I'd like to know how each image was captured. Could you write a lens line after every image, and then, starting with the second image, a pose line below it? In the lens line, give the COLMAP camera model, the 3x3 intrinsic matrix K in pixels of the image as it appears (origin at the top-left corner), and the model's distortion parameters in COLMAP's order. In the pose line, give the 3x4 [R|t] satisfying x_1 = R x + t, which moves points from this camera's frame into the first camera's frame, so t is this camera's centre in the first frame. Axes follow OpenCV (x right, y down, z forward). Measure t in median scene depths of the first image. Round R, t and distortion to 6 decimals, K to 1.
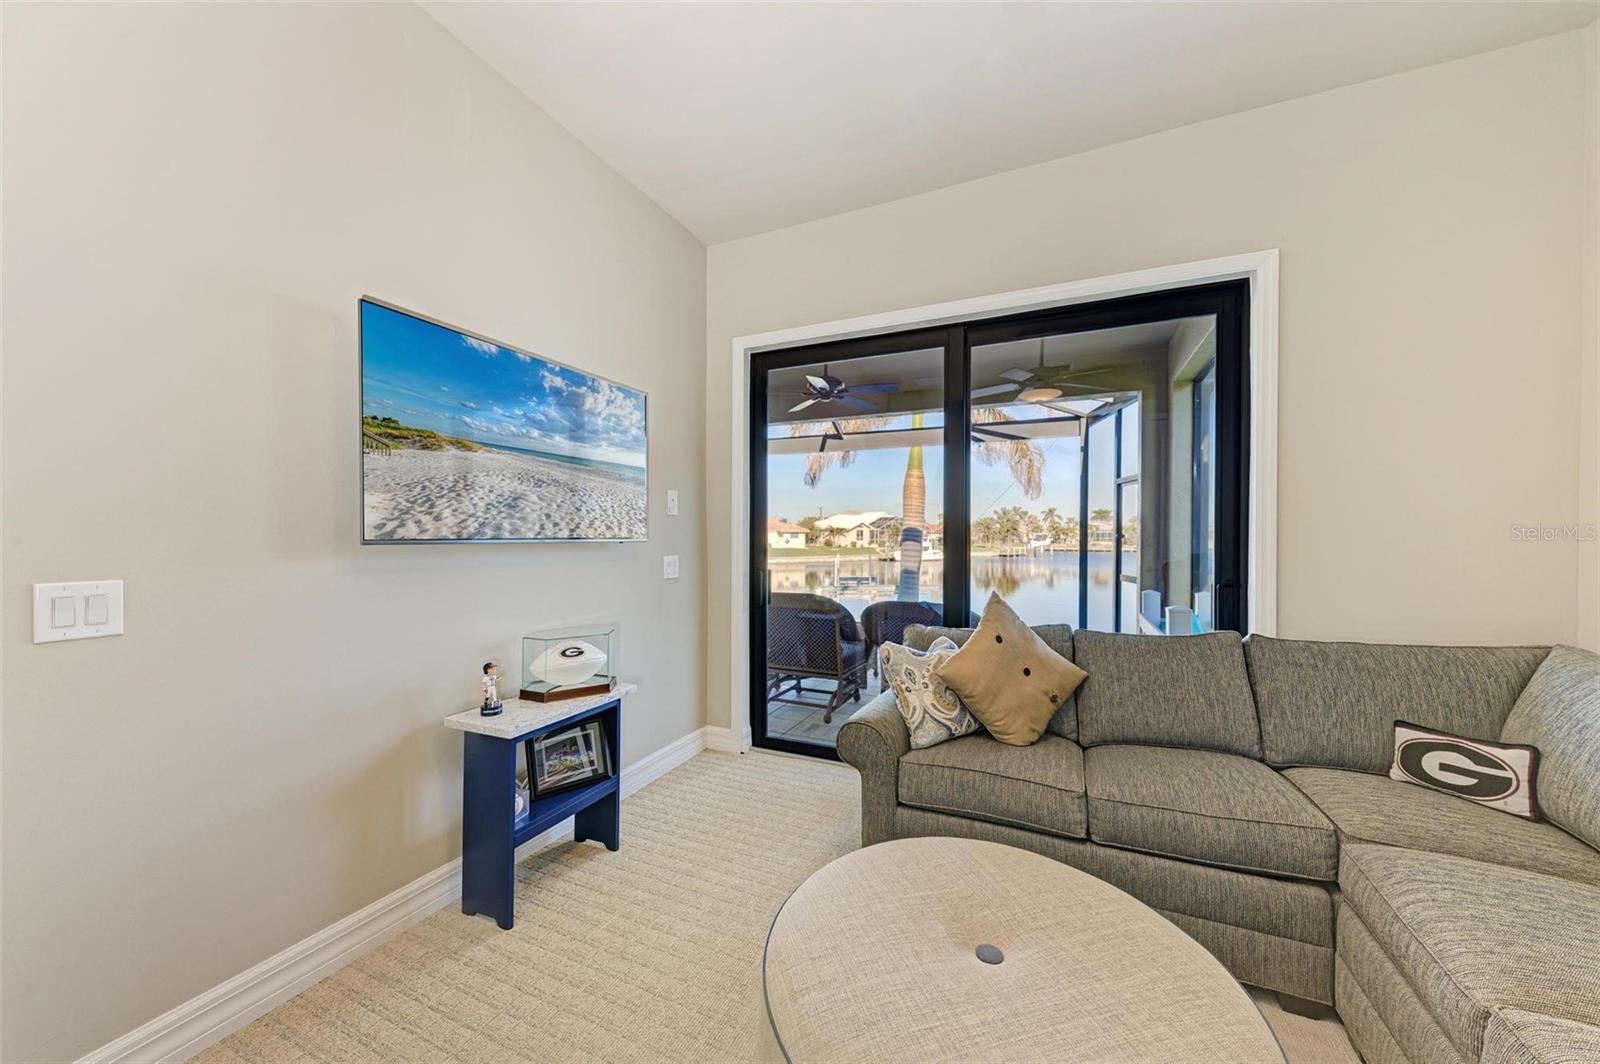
lens RADIAL K [[576.1, 0, 807.2], [0, 576.1, 532.0], [0, 0, 1]] dist [0.000099, -0.000256]
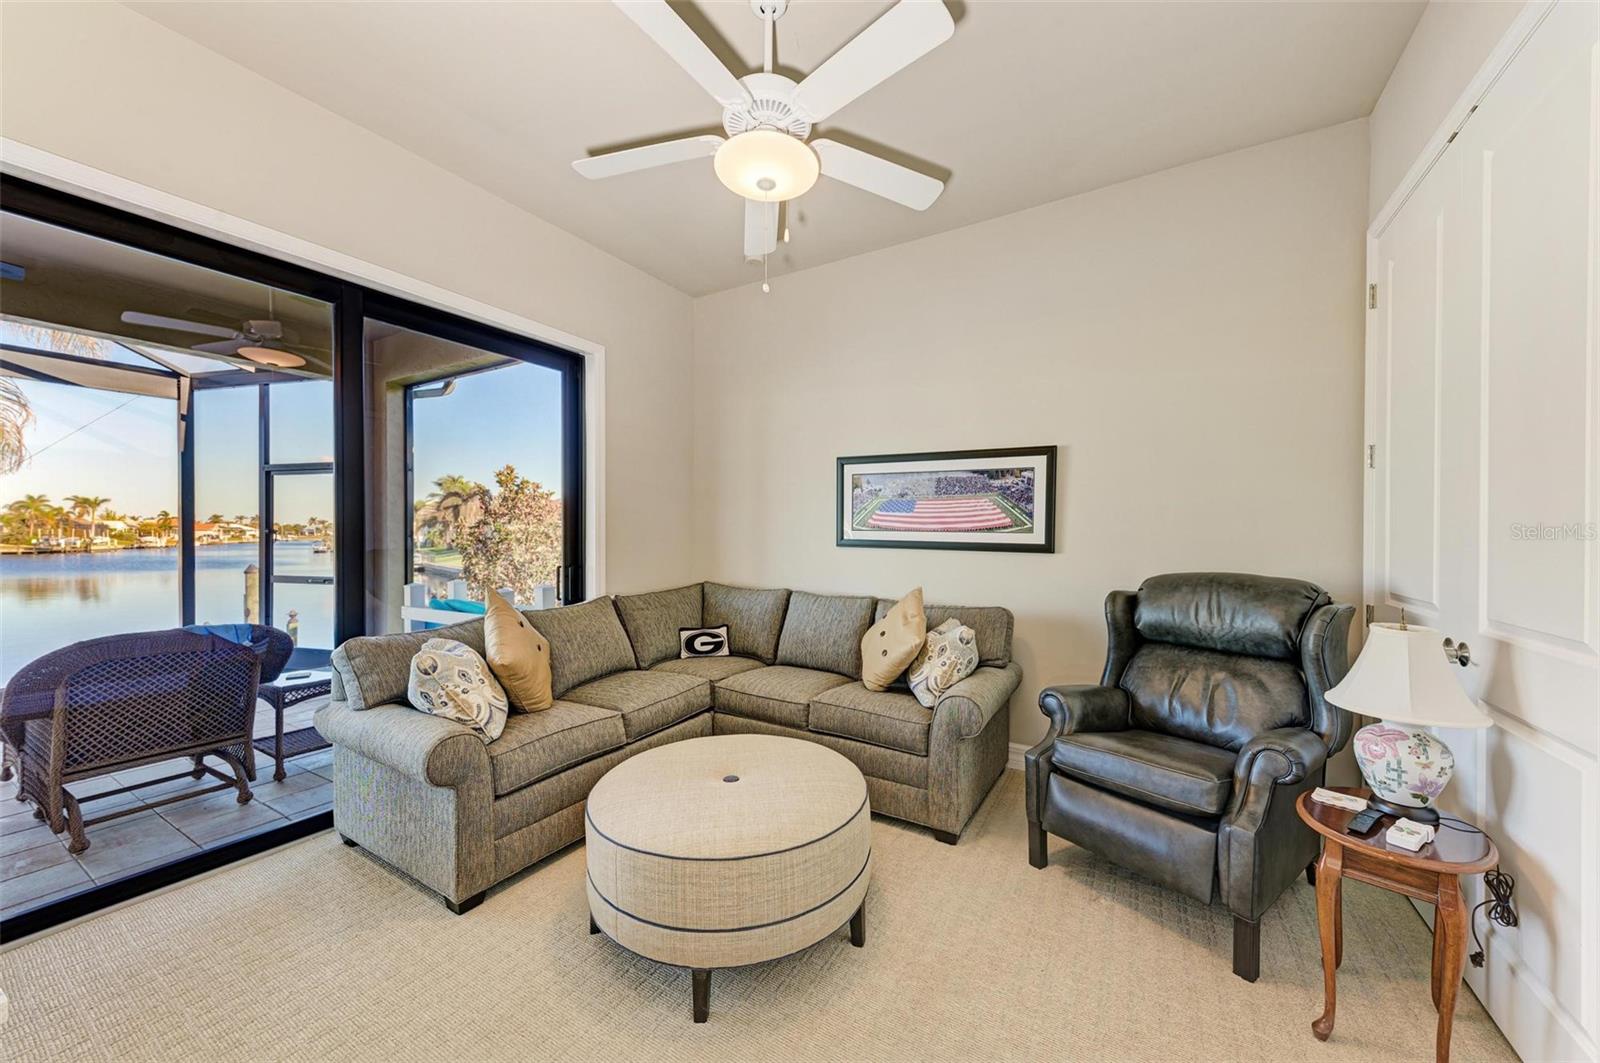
lens RADIAL K [[576.1, 0, 811.8], [0, 576.1, 535.7], [0, 0, 1]] dist [0.000099, -0.000256]
pose [[0.097613, -0.006782, 0.995201, -0.805126], [-0.008358, 0.999936, 0.007634, -0.000349], [-0.995189, -0.009063, 0.097550, 0.361891]]
